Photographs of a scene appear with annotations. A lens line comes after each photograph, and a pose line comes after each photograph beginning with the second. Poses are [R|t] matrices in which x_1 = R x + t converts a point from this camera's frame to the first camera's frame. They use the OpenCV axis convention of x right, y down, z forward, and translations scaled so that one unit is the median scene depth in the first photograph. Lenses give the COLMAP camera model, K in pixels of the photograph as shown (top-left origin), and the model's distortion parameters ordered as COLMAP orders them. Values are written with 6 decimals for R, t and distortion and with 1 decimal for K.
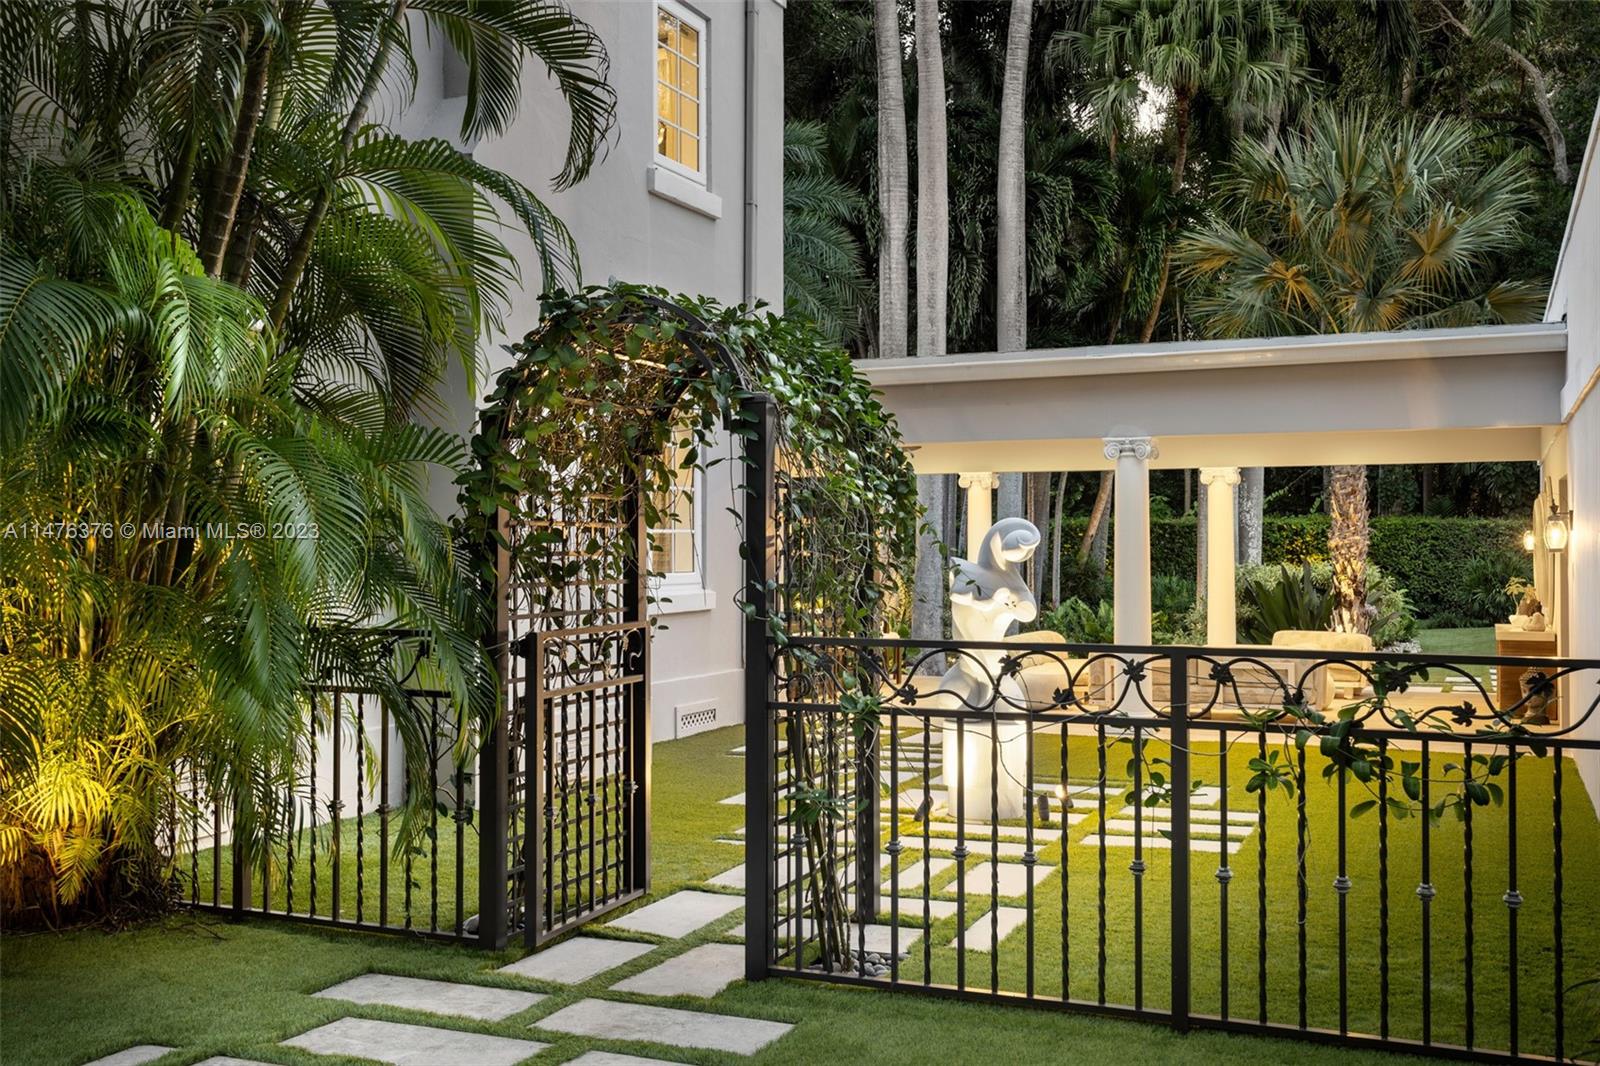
lens RADIAL K [[1596.5, 0, 800.0], [0, 1596.5, 533.0], [0, 0, 1]] dist [-0.000103, -0.004268]
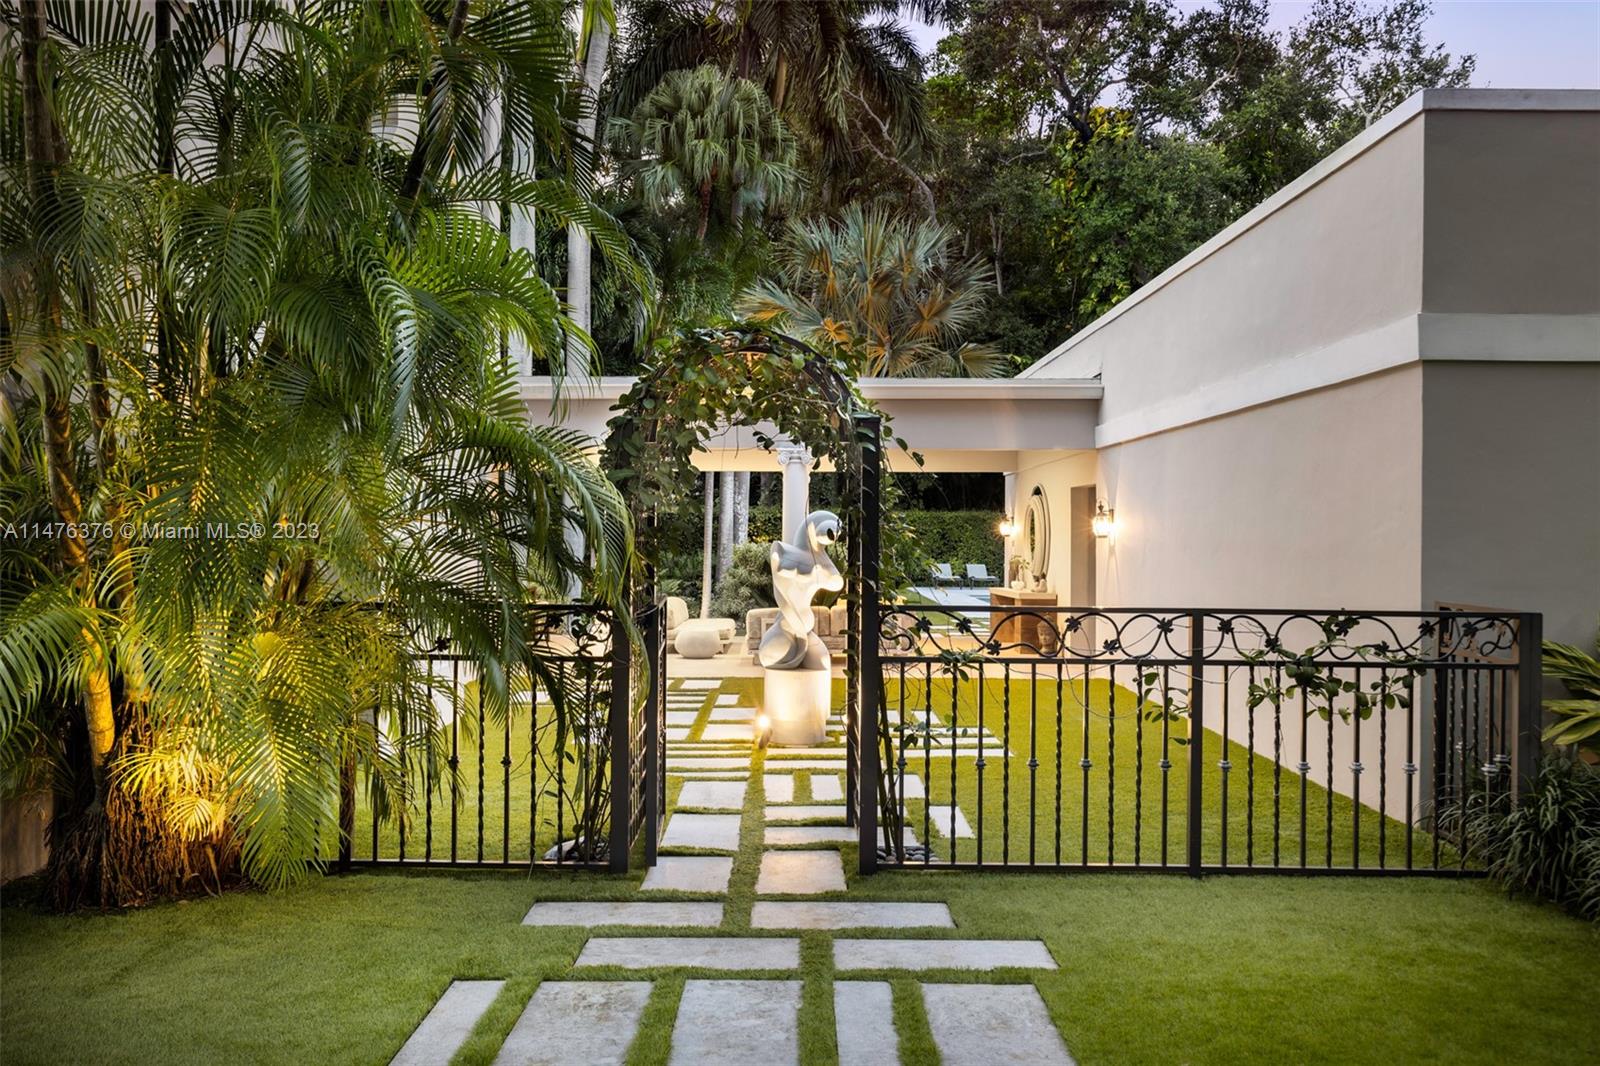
lens RADIAL K [[1280.3, 0, 800.0], [0, 1280.3, 533.0], [0, 0, 1]] dist [-0.000827, 0.006687]
pose [[0.919119, 0.006318, 0.393928, -0.439176], [-0.011289, 0.999883, 0.010303, -0.002835], [-0.393817, -0.013916, 0.919083, 0.075147]]
